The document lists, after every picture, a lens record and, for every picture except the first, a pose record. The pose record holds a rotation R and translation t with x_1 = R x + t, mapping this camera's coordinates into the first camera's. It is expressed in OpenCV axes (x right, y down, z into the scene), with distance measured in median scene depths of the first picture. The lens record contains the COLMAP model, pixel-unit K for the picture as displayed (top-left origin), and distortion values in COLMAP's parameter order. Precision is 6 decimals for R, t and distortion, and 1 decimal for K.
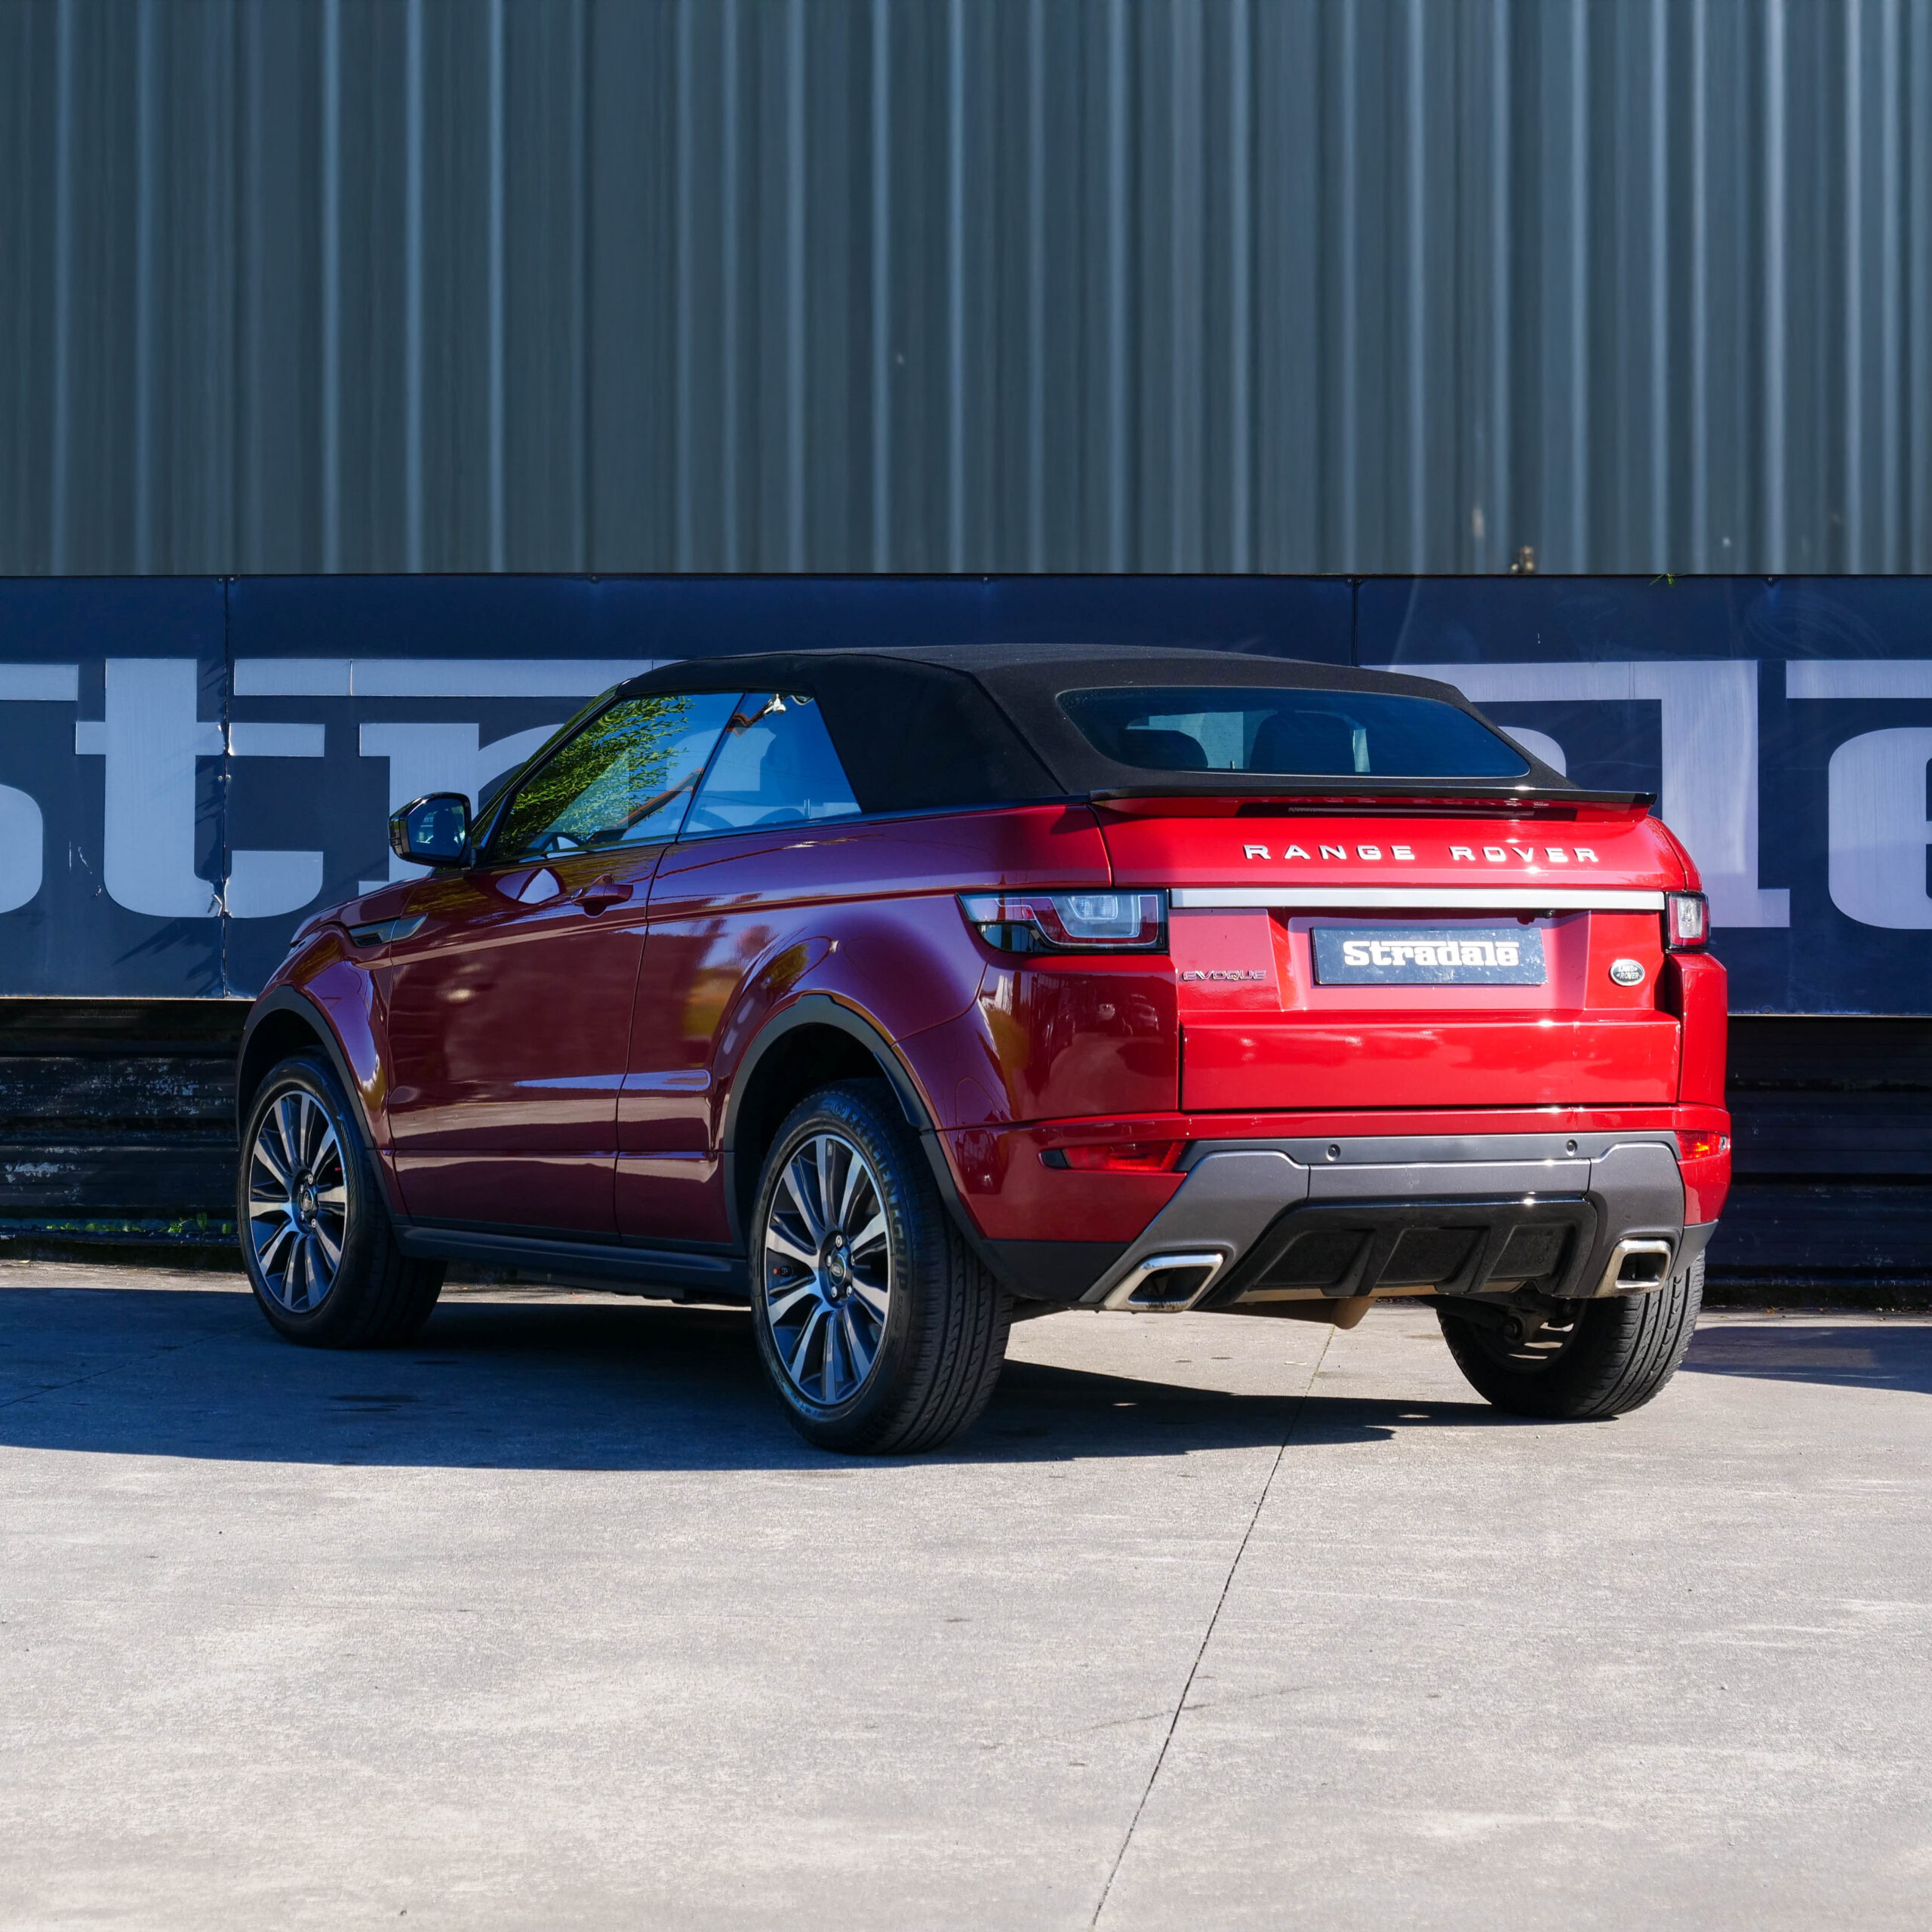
lens RADIAL K [[5425.9, 0, 896.7], [0, 5425.9, 984.8], [0, 0, 1]] dist [0.003846, 0.000000]
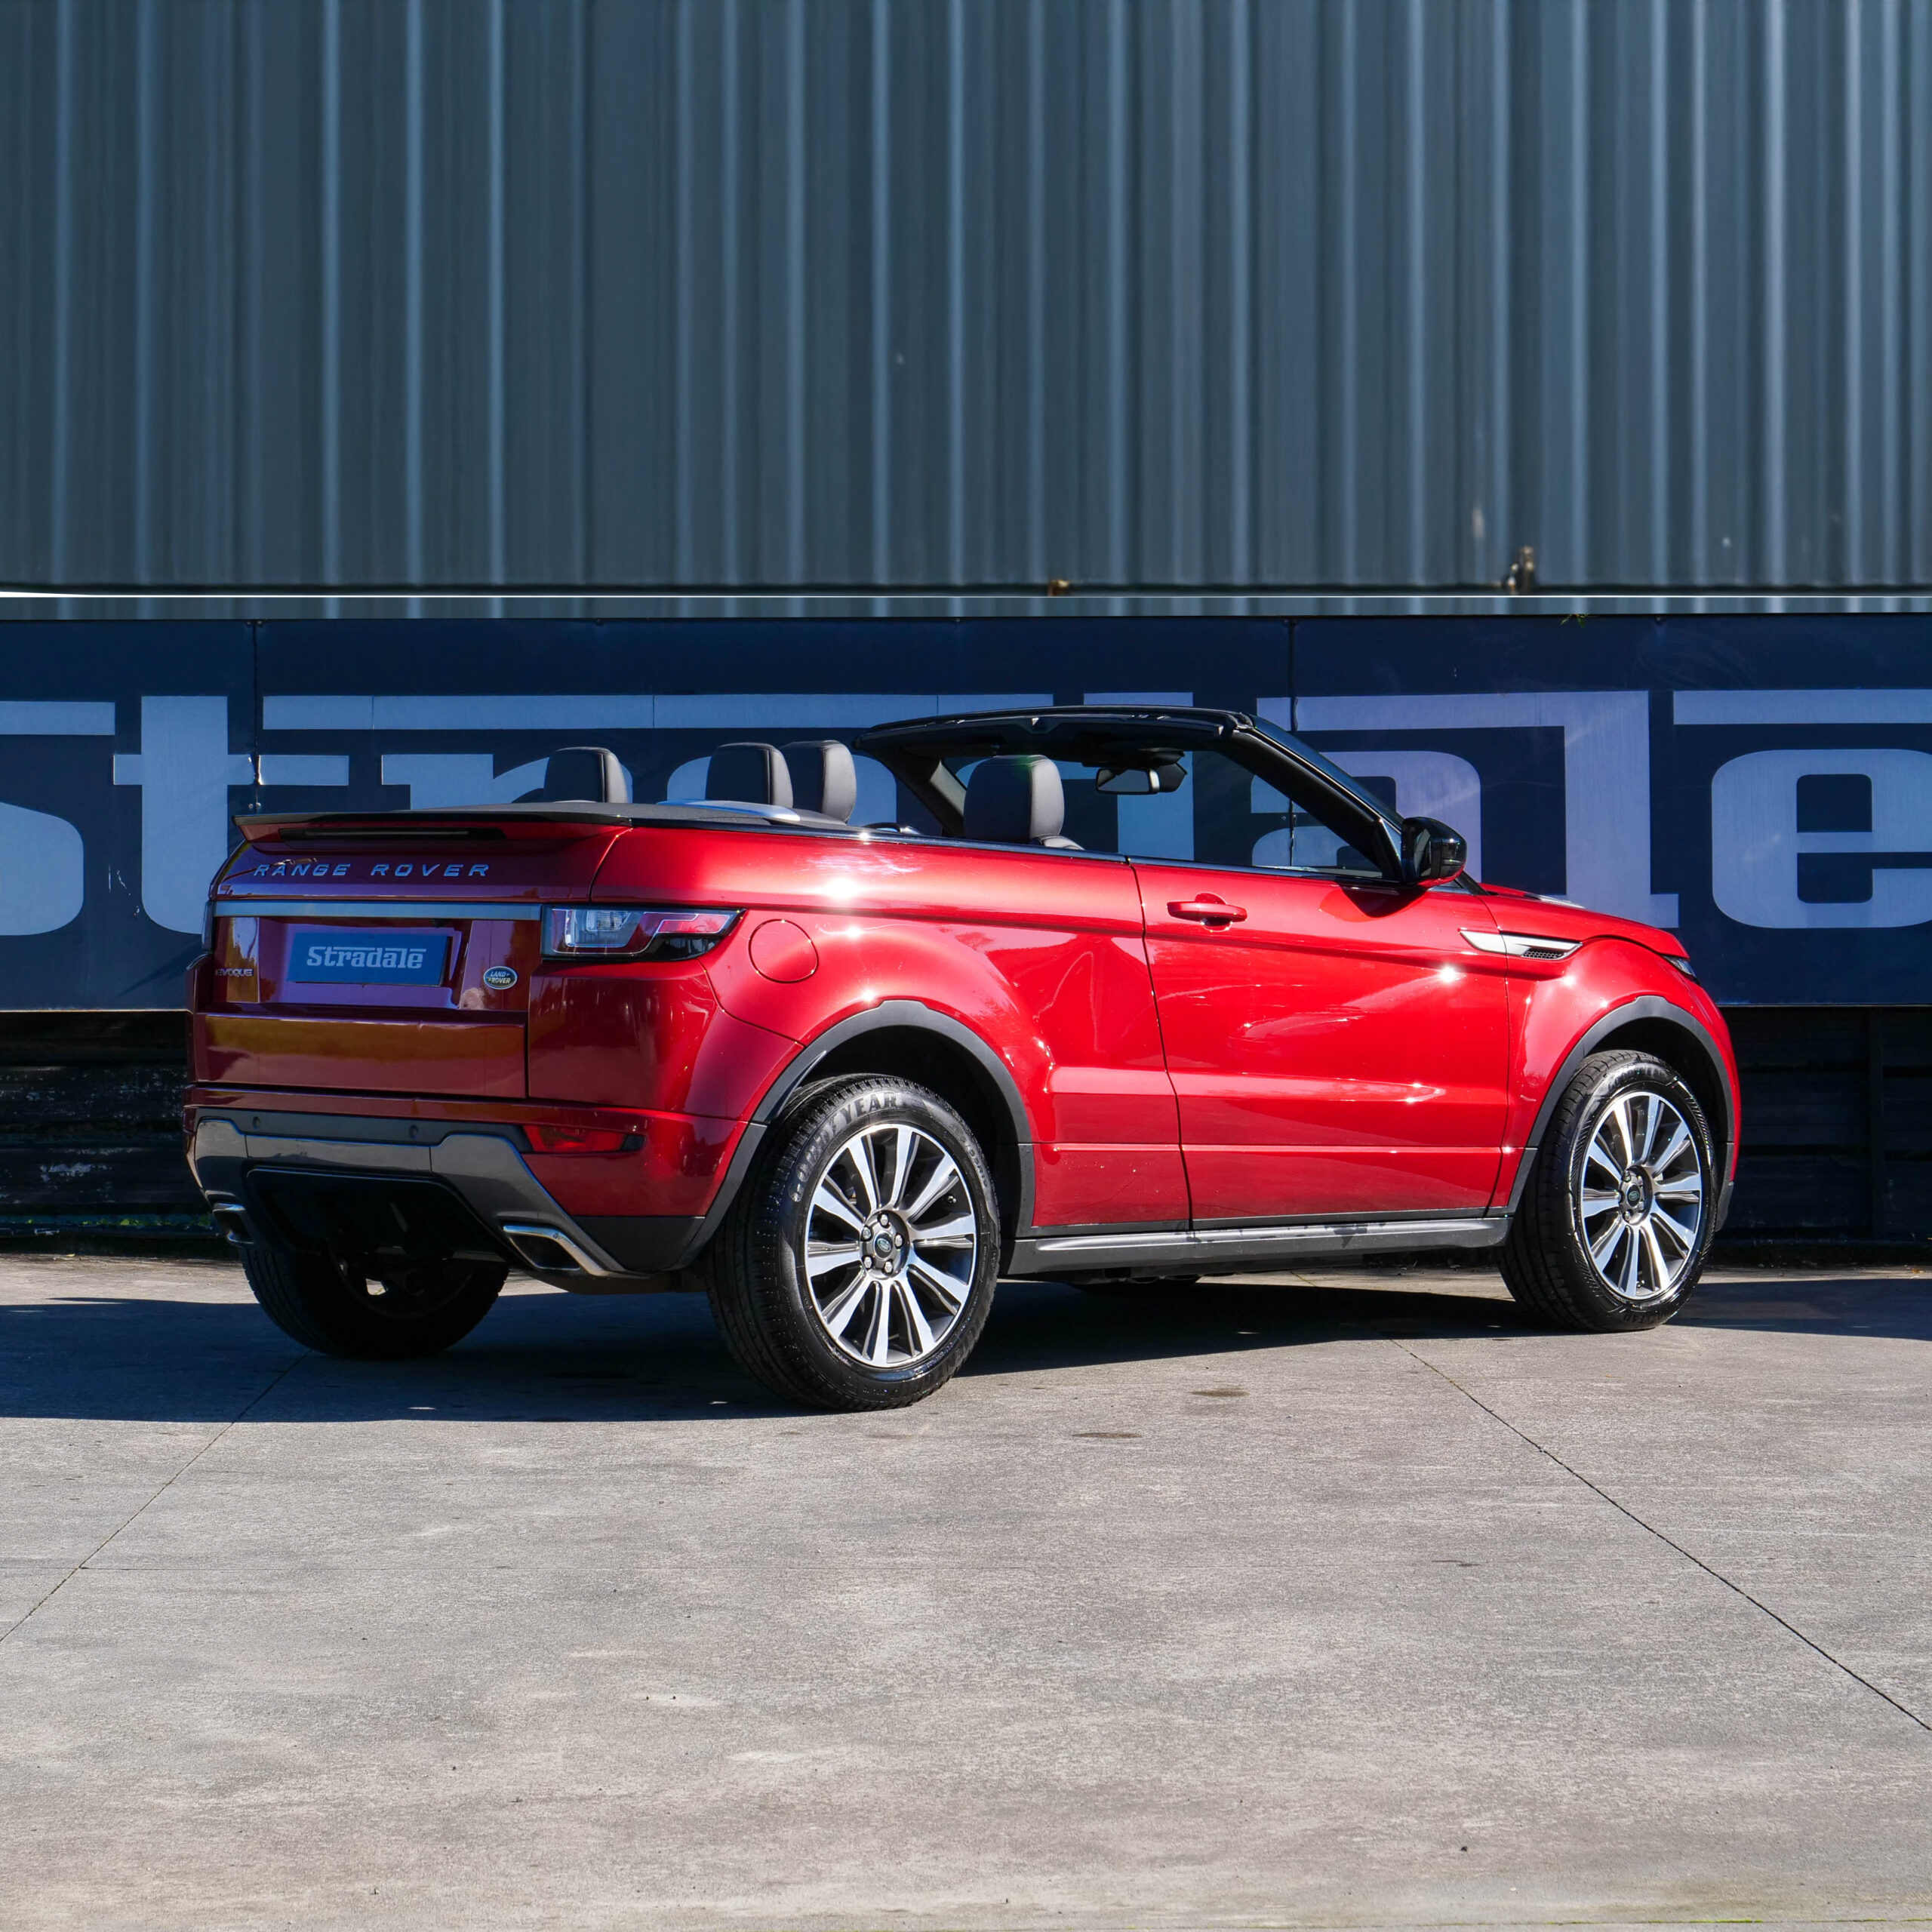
lens RADIAL K [[4866.1, 0, 880.7], [0, 4866.1, 974.1], [0, 0, 1]] dist [-0.002366, 0.000000]
pose [[0.991636, -0.012012, 0.128504, -0.129488], [0.012288, 0.999924, -0.001355, -0.001674], [-0.128478, 0.002923, 0.991708, 0.019242]]
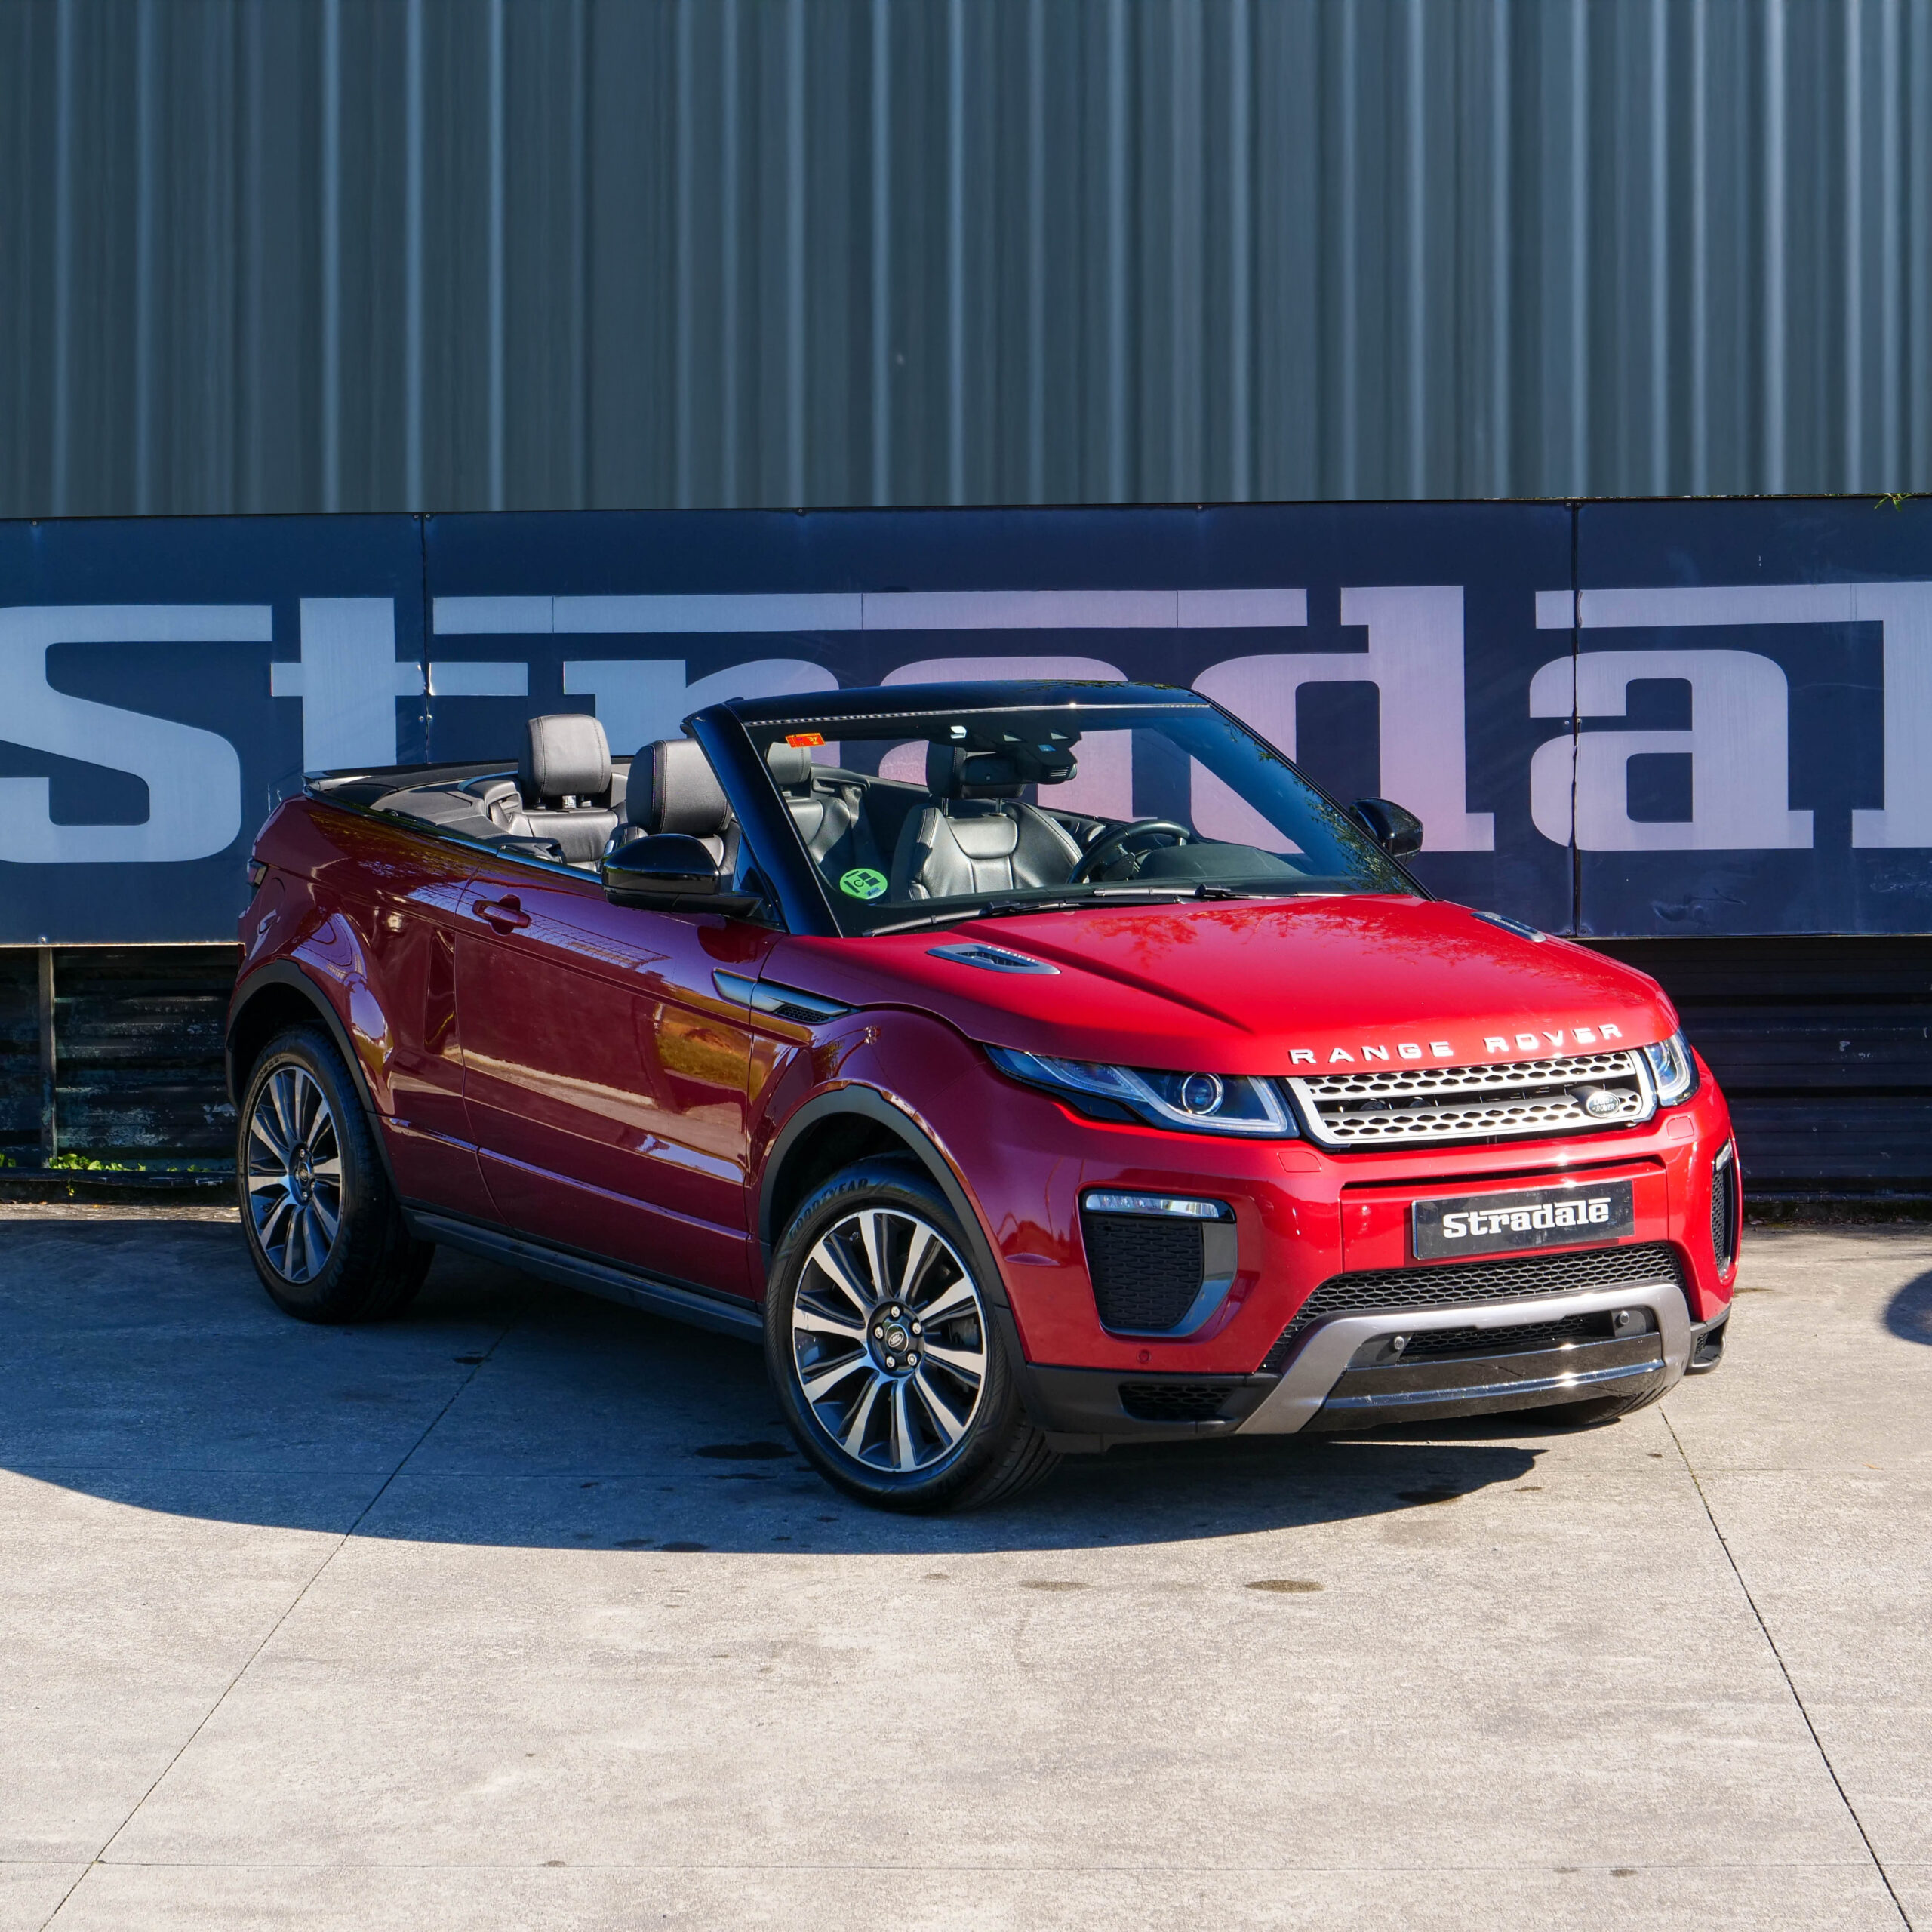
lens RADIAL K [[5291.3, 0, 899.7], [0, 5291.3, 1033.5], [0, 0, 1]] dist [0.002030, 0.000000]
pose [[0.998294, -0.025189, 0.052680, -0.093061], [0.020240, 0.995510, 0.092464, -0.070657], [-0.054772, -0.091240, 0.994322, 0.034722]]
